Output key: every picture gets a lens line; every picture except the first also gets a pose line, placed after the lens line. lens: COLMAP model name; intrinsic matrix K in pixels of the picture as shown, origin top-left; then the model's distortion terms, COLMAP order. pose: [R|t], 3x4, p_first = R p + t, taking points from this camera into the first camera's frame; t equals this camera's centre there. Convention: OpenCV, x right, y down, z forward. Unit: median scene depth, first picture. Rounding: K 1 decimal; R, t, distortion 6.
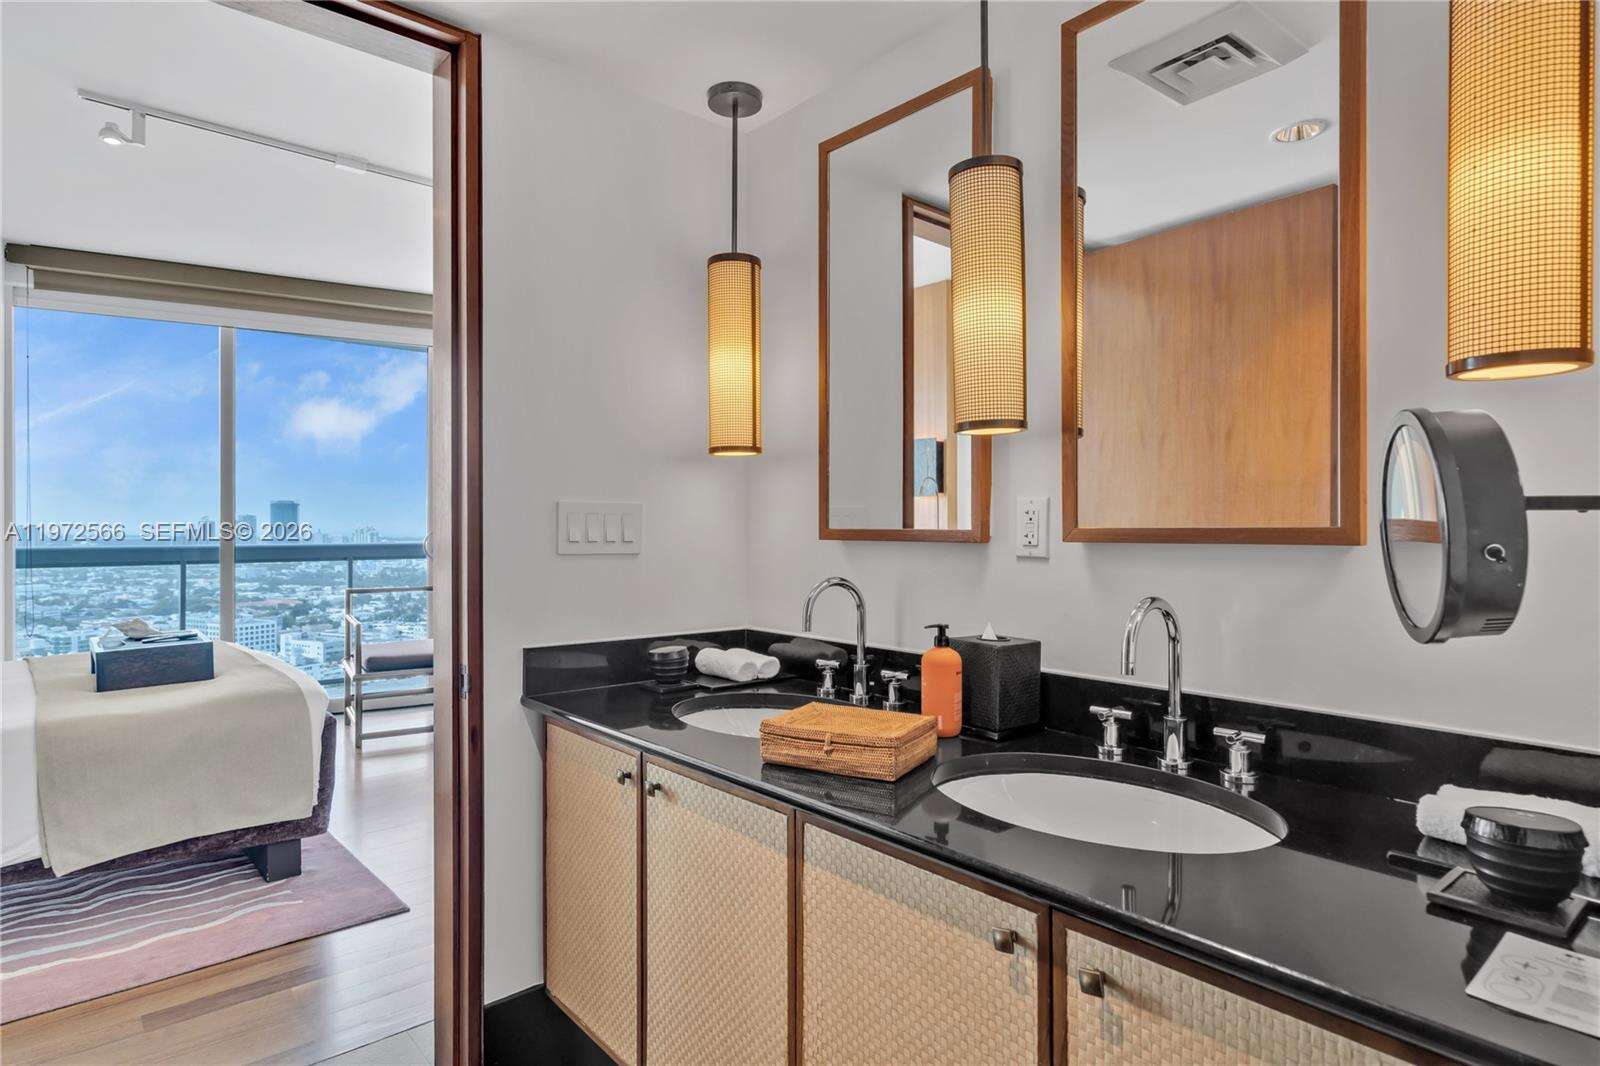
lens RADIAL K [[857.8, 0, 791.4], [0, 857.8, 544.8], [0, 0, 1]] dist [0.020725, 0.000873]
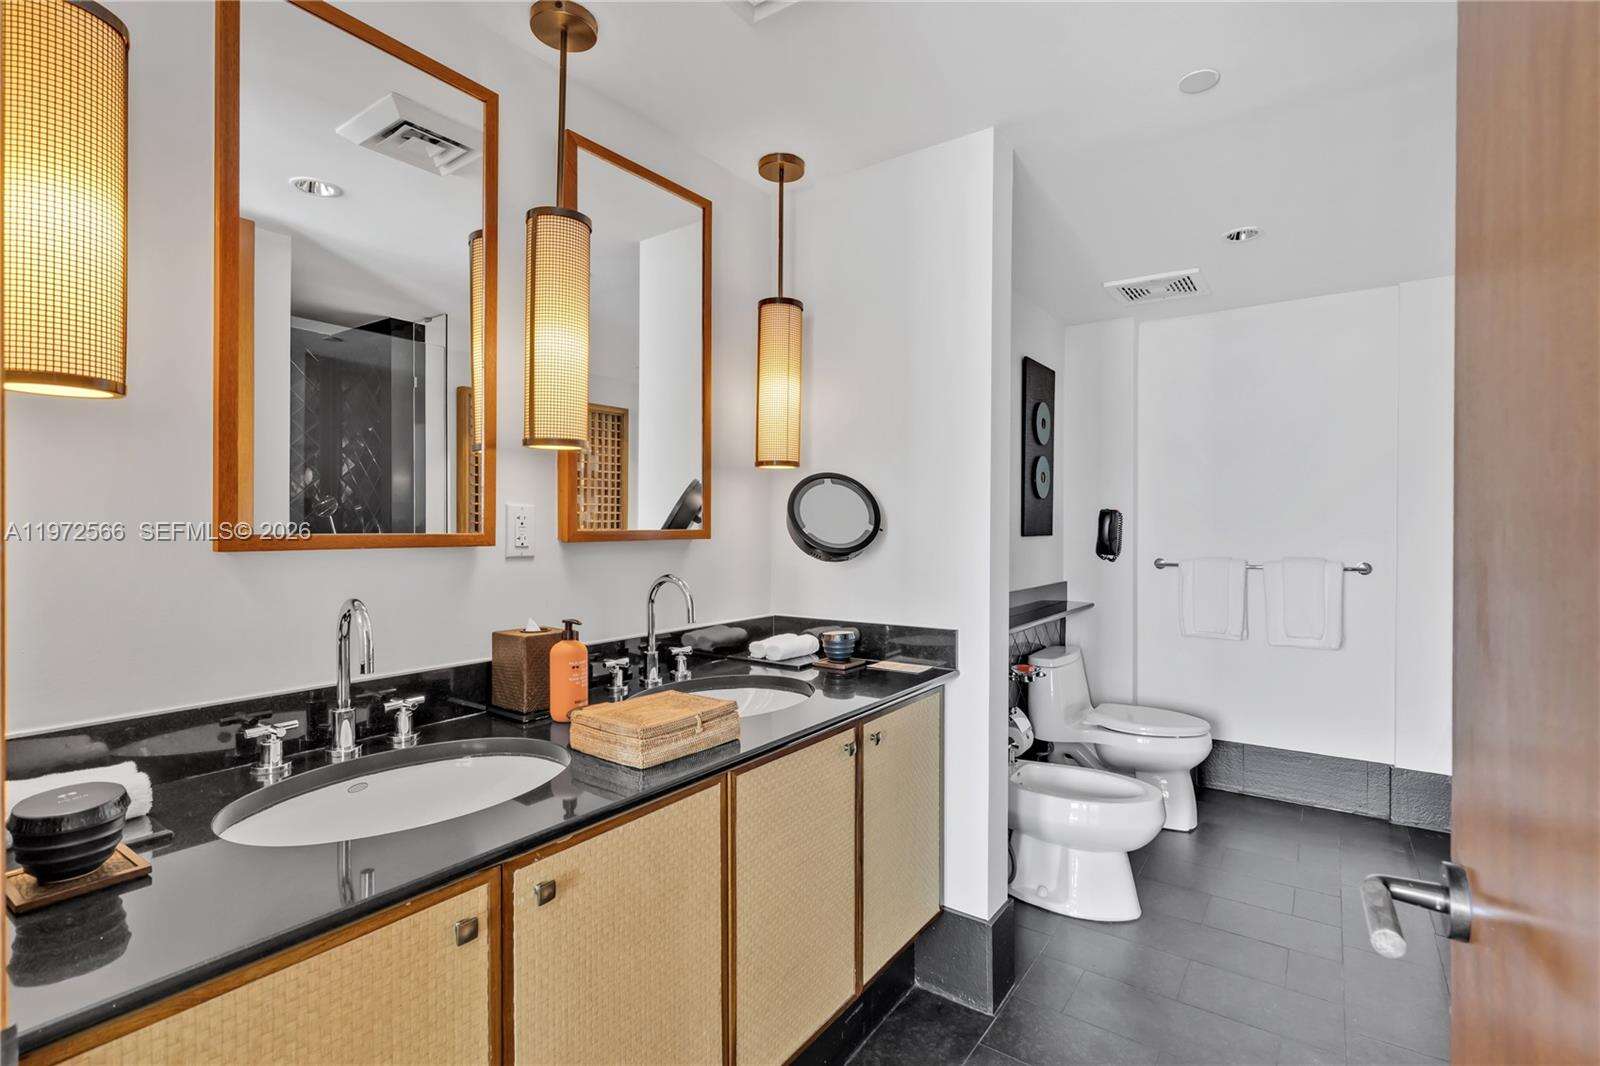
lens RADIAL K [[794.3, 0, 789.3], [0, 794.3, 527.8], [0, 0, 1]] dist [0.006997, 0.001713]
pose [[-0.258220, 0.000568, 0.966086, -0.823527], [0.018493, 0.999820, 0.004355, -0.021898], [-0.965909, 0.018990, -0.258184, 0.915651]]
